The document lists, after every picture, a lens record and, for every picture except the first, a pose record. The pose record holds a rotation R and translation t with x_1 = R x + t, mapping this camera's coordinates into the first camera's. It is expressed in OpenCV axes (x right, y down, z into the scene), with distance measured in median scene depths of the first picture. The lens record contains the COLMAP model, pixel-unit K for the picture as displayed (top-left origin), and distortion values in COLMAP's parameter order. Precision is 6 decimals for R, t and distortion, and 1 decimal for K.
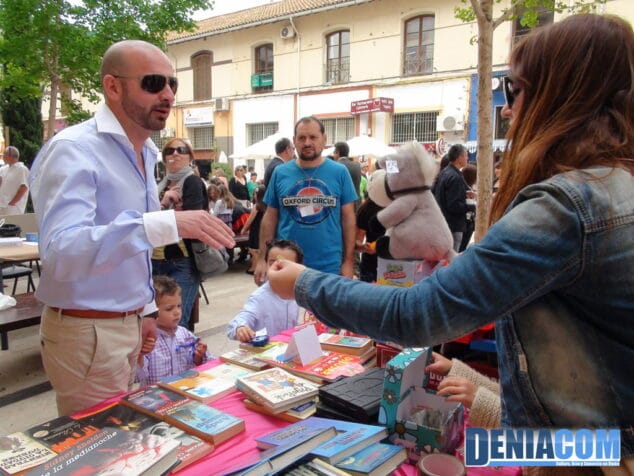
lens RADIAL K [[495.1, 0, 317.0], [0, 495.1, 238.0], [0, 0, 1]] dist [-0.009704, 0.004932]
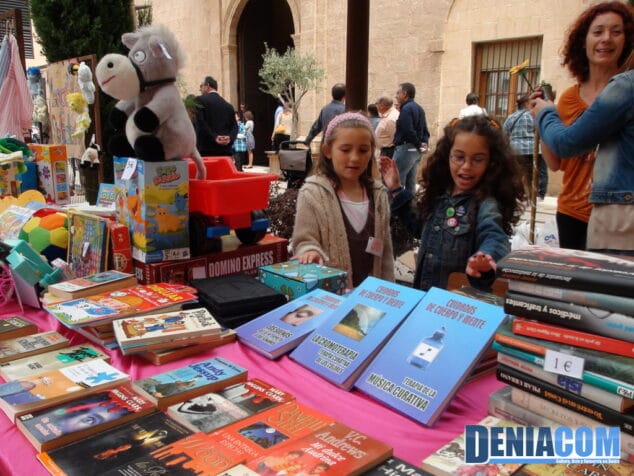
lens RADIAL K [[639.5, 0, 317.0], [0, 639.5, 238.0], [0, 0, 1]] dist [-0.015436, 0.011625]
pose [[0.164256, -0.179724, 0.969907, -0.958298], [0.087673, 0.982030, 0.167123, 0.014522], [-0.982514, 0.057584, 0.177062, 0.559297]]
